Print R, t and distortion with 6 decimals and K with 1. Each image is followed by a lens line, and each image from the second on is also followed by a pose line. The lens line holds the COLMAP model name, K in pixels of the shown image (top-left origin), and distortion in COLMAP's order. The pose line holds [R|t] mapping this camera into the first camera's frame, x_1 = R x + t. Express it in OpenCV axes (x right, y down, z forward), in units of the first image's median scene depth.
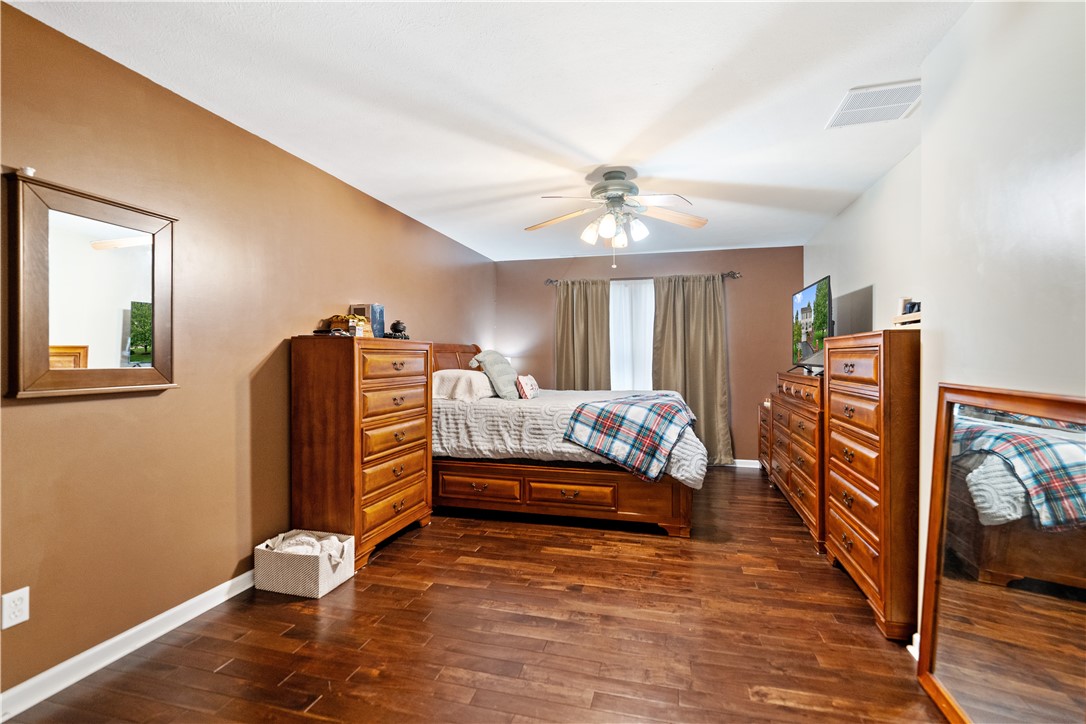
lens RADIAL K [[484.7, 0, 558.1], [0, 484.7, 358.6], [0, 0, 1]] dist [-0.006936, 0.004373]
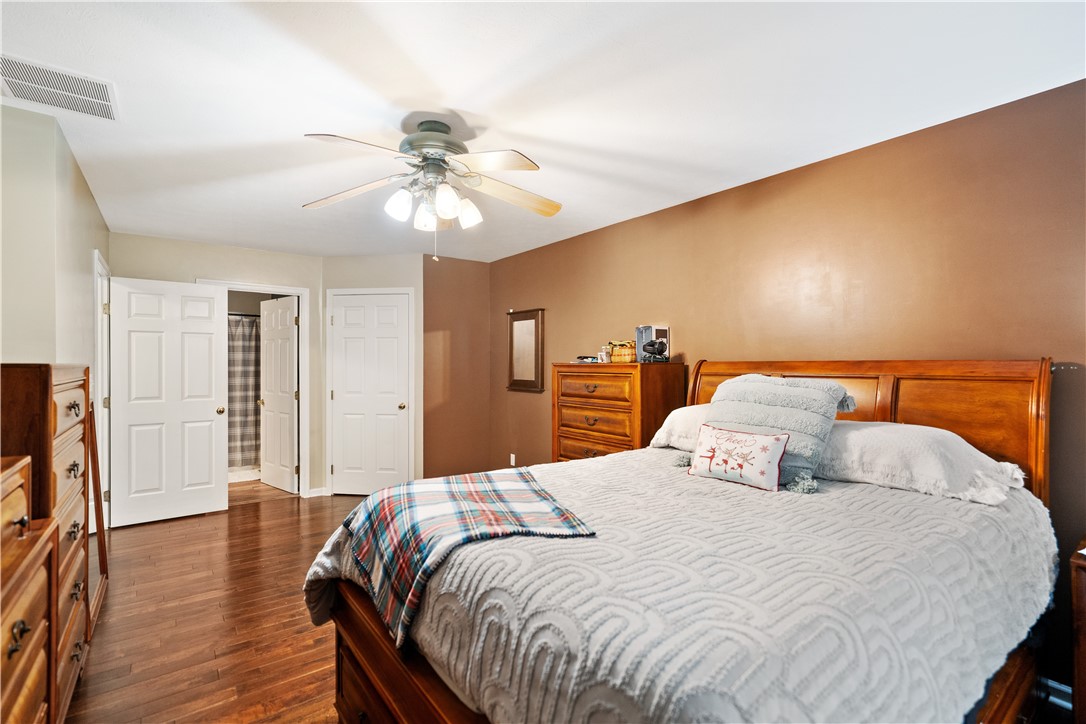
lens RADIAL K [[484.7, 0, 535.3], [0, 484.7, 362.1], [0, 0, 1]] dist [-0.006936, 0.004373]
pose [[-0.625738, 0.011436, -0.779949, 0.556658], [0.008358, 0.999933, 0.007955, -0.049793], [0.779988, -0.001541, -0.625792, 1.518573]]
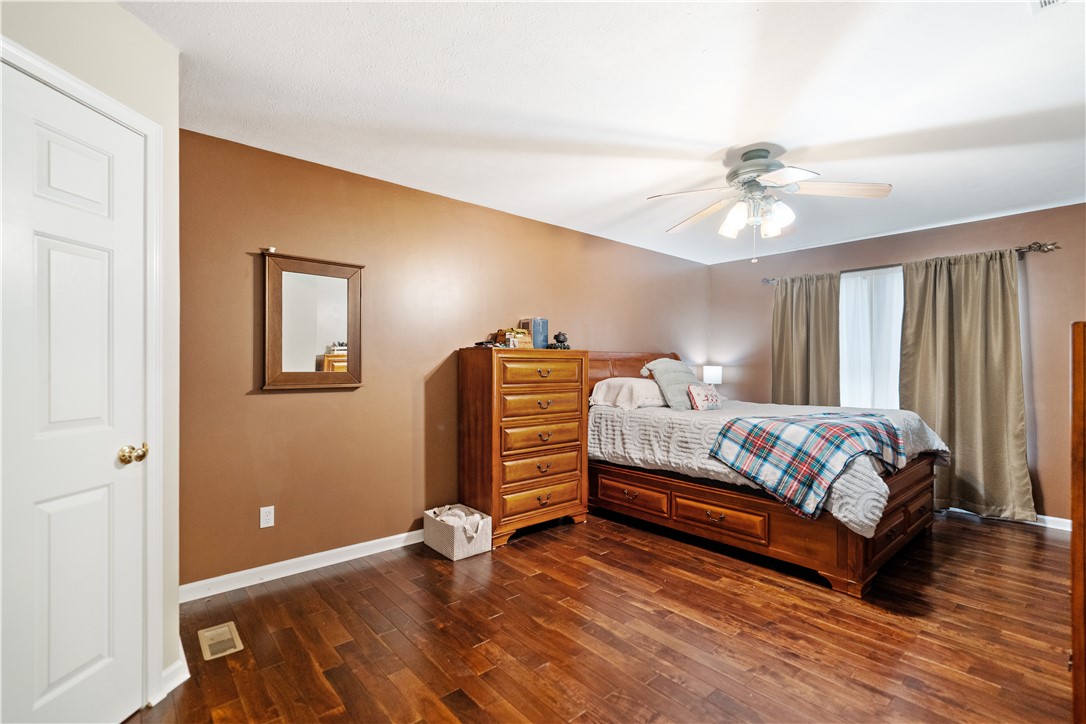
lens RADIAL K [[484.7, 0, 552.2], [0, 484.7, 368.6], [0, 0, 1]] dist [-0.006936, 0.004373]
pose [[0.835796, 0.006672, -0.548999, 0.284615], [-0.005089, 0.999977, 0.004405, -0.000091], [0.549016, -0.000888, 0.835811, 0.079800]]
